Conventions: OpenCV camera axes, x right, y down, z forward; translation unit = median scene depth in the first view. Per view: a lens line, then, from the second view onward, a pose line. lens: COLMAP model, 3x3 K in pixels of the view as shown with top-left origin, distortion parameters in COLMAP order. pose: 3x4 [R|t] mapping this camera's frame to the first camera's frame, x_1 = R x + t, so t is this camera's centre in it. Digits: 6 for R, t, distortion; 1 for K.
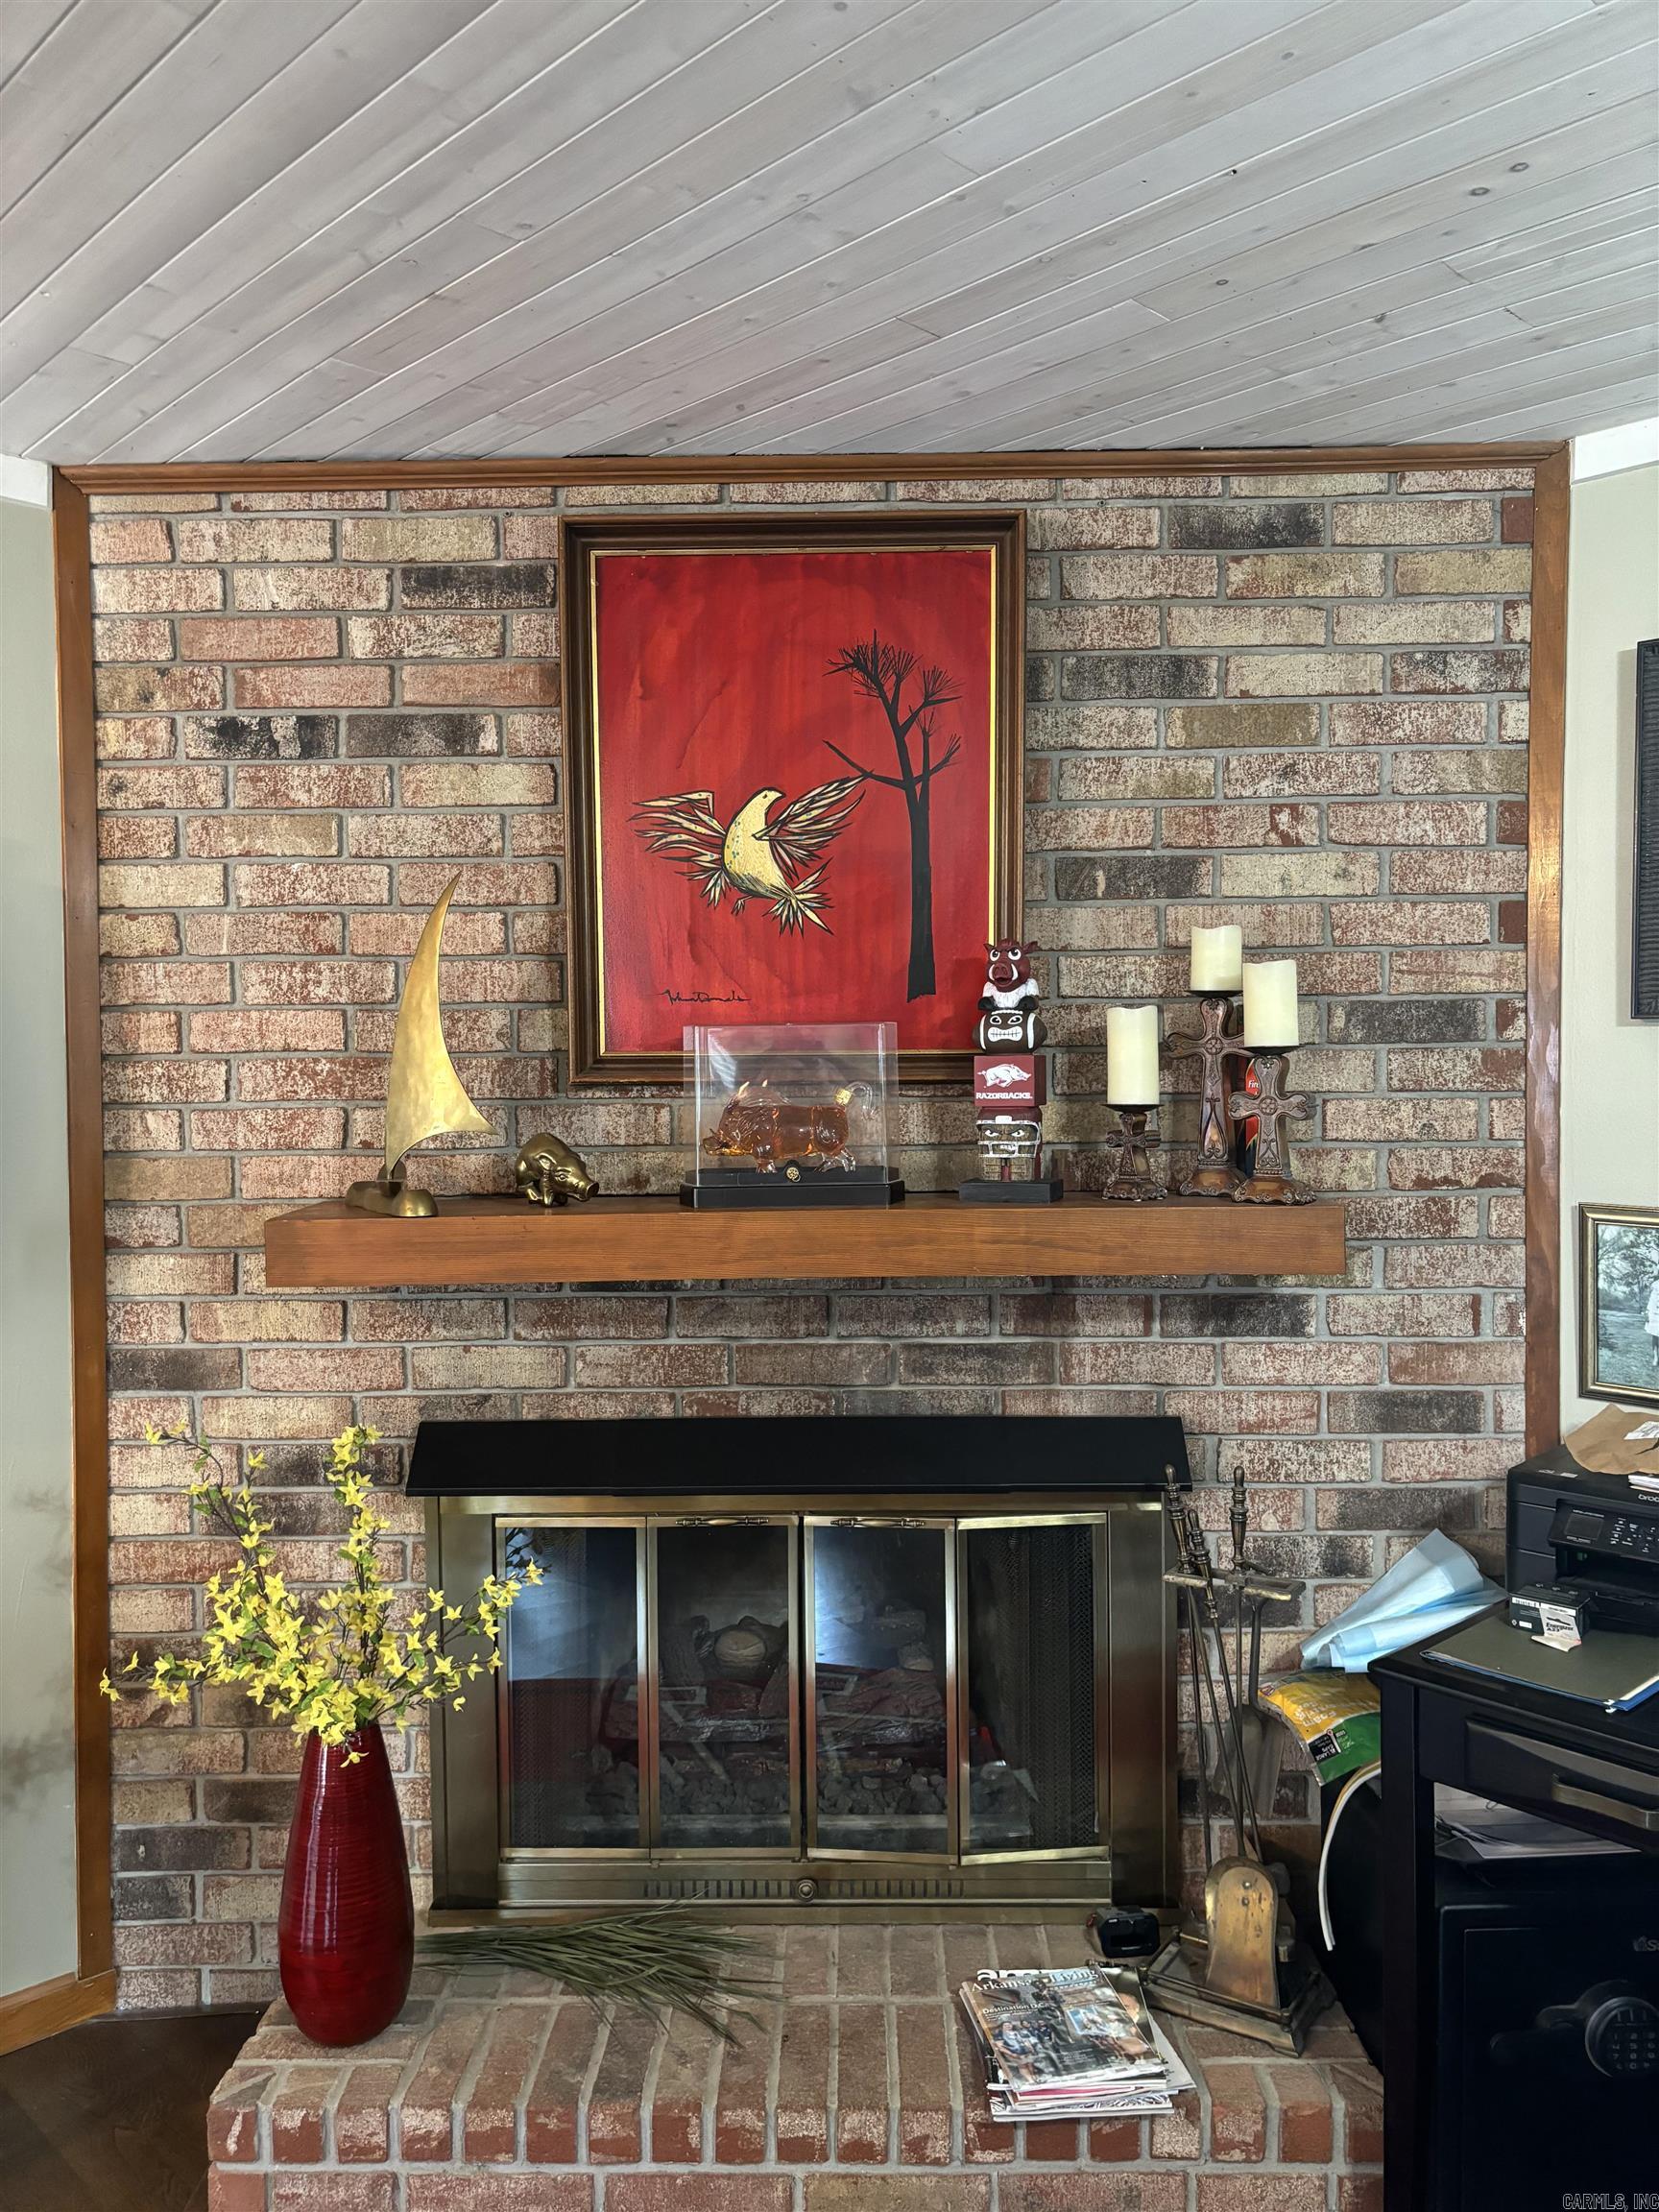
lens RADIAL K [[1671.5, 0, 829.3], [0, 1671.5, 1105.7], [0, 0, 1]] dist [0.066374, 0.000735]
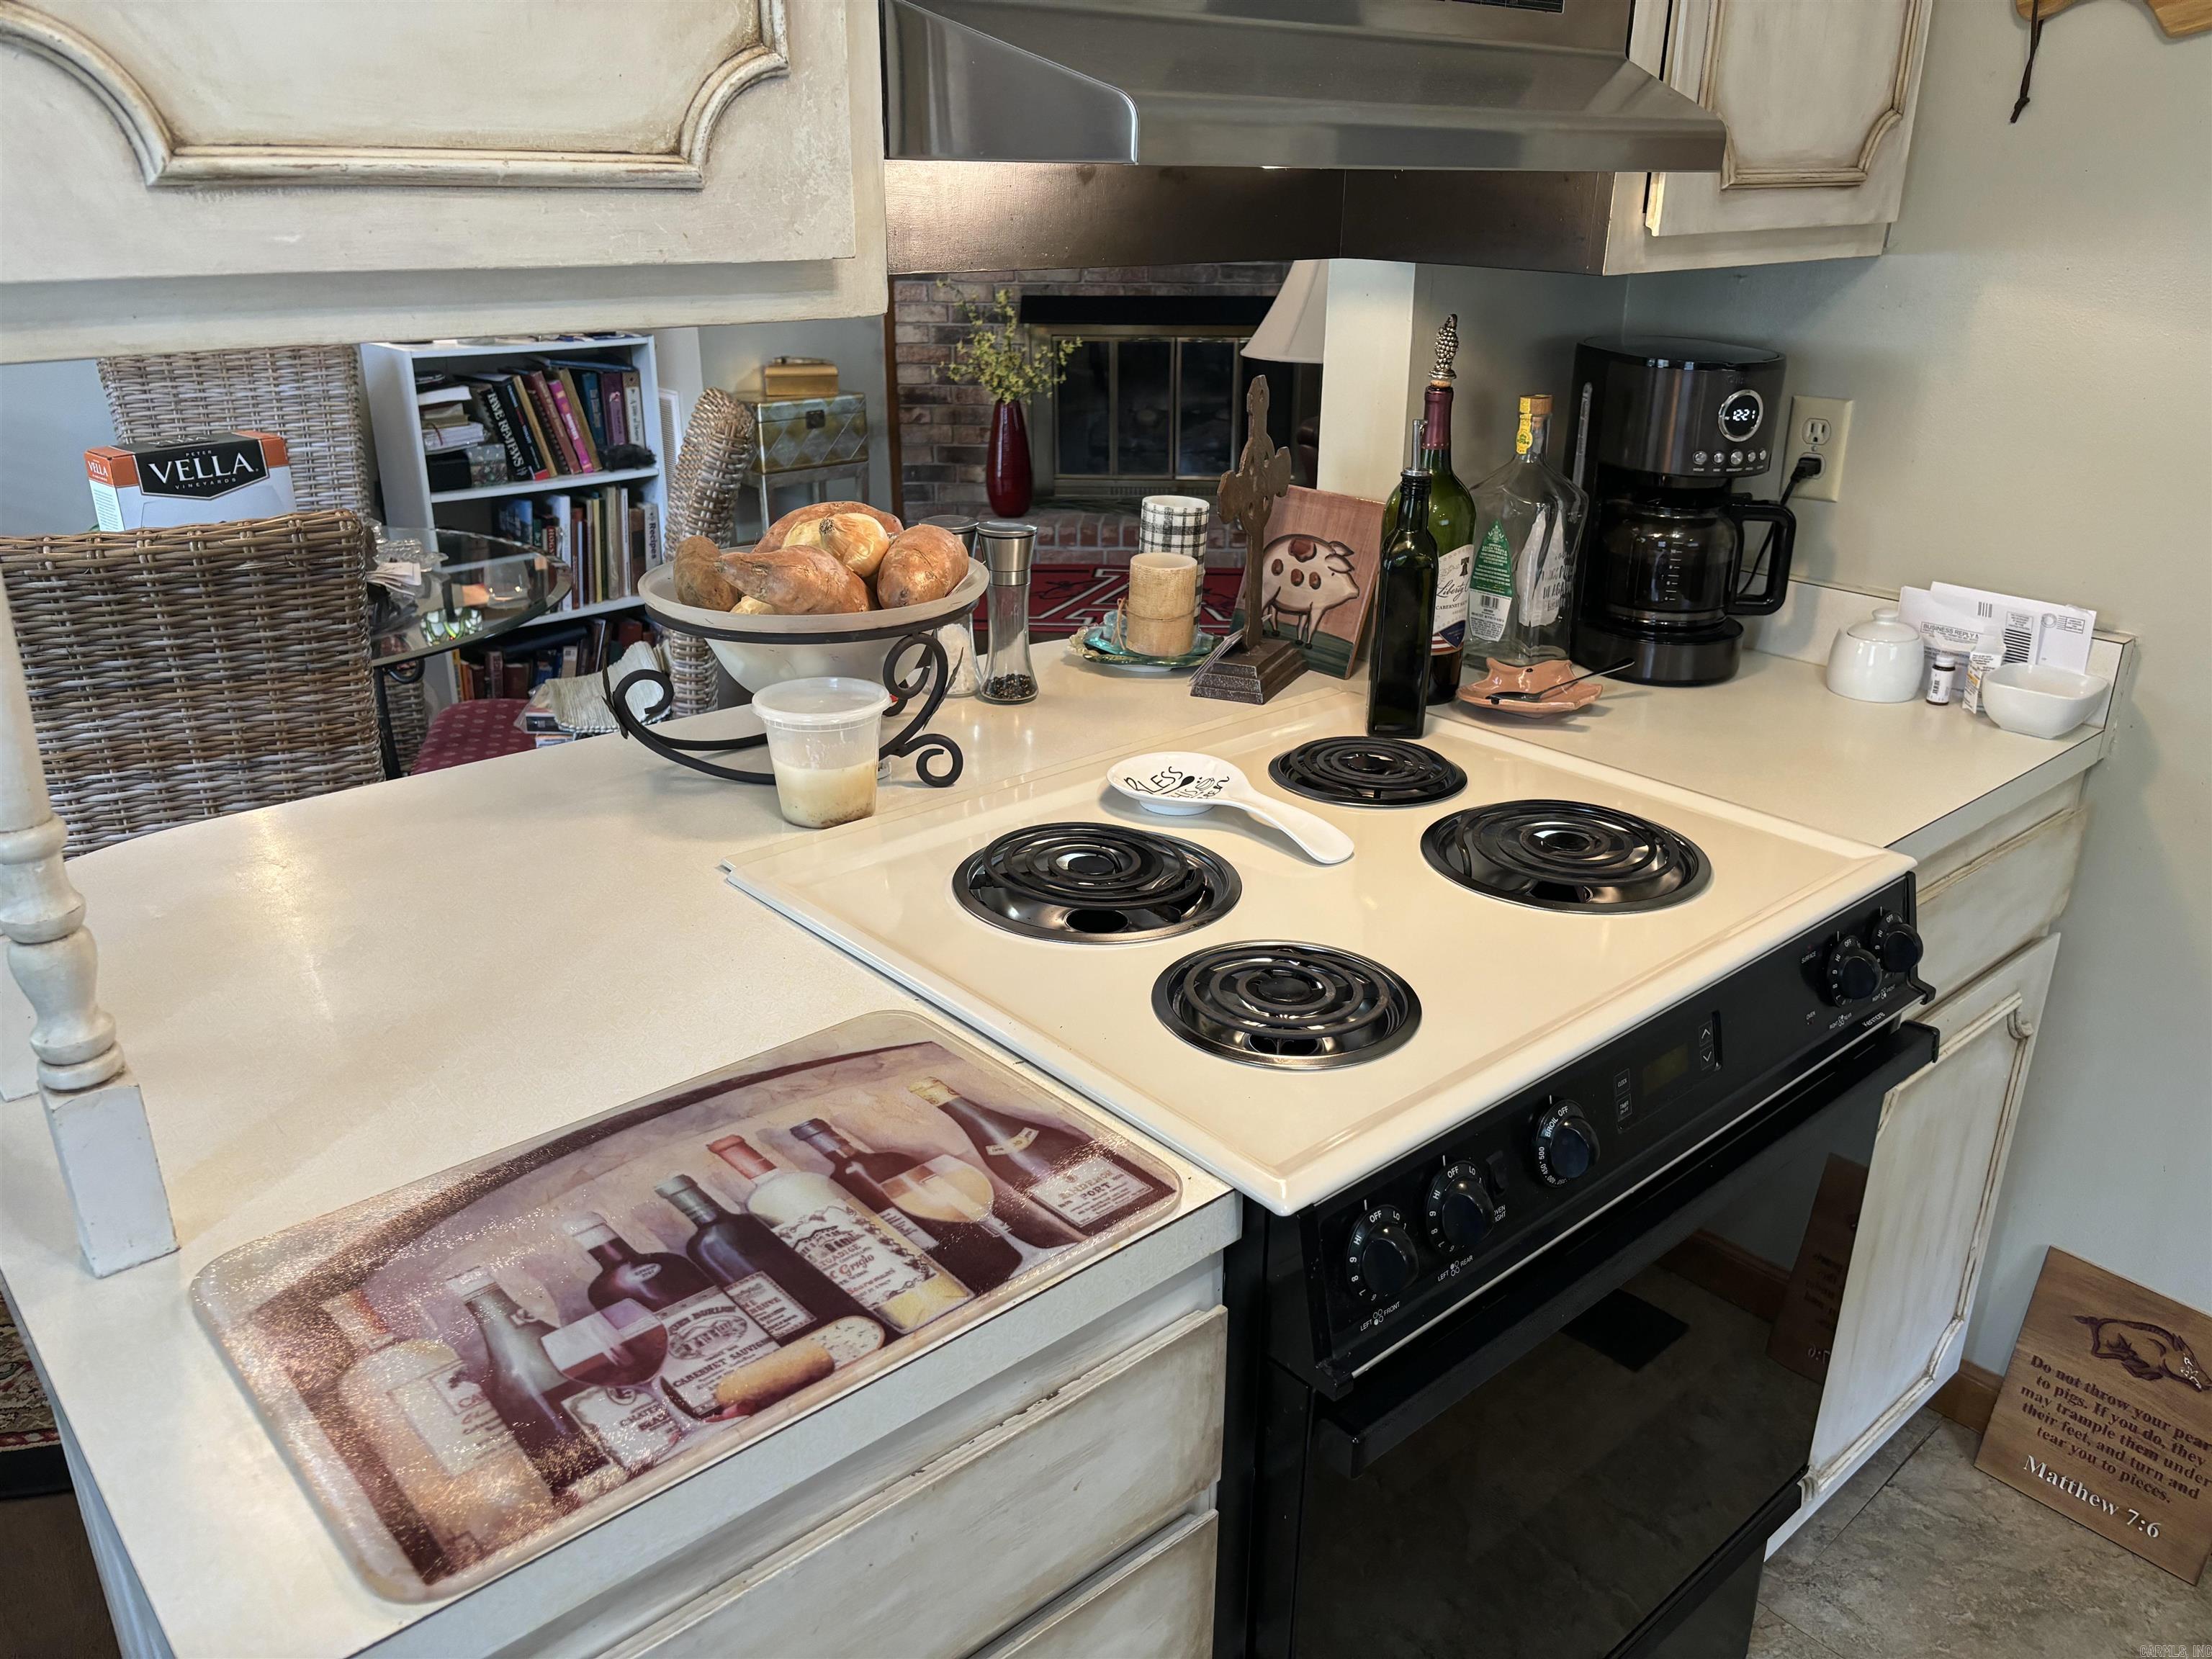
lens RADIAL K [[1671.5, 0, 1119.4], [0, 1671.5, 837.6], [0, 0, 1]] dist [0.066374, 0.000735]
pose [[0.999456, 0.021839, -0.024720, -0.022746], [-0.011817, 0.936754, 0.349789, 0.067476], [0.030795, -0.349307, 0.936502, -1.537304]]
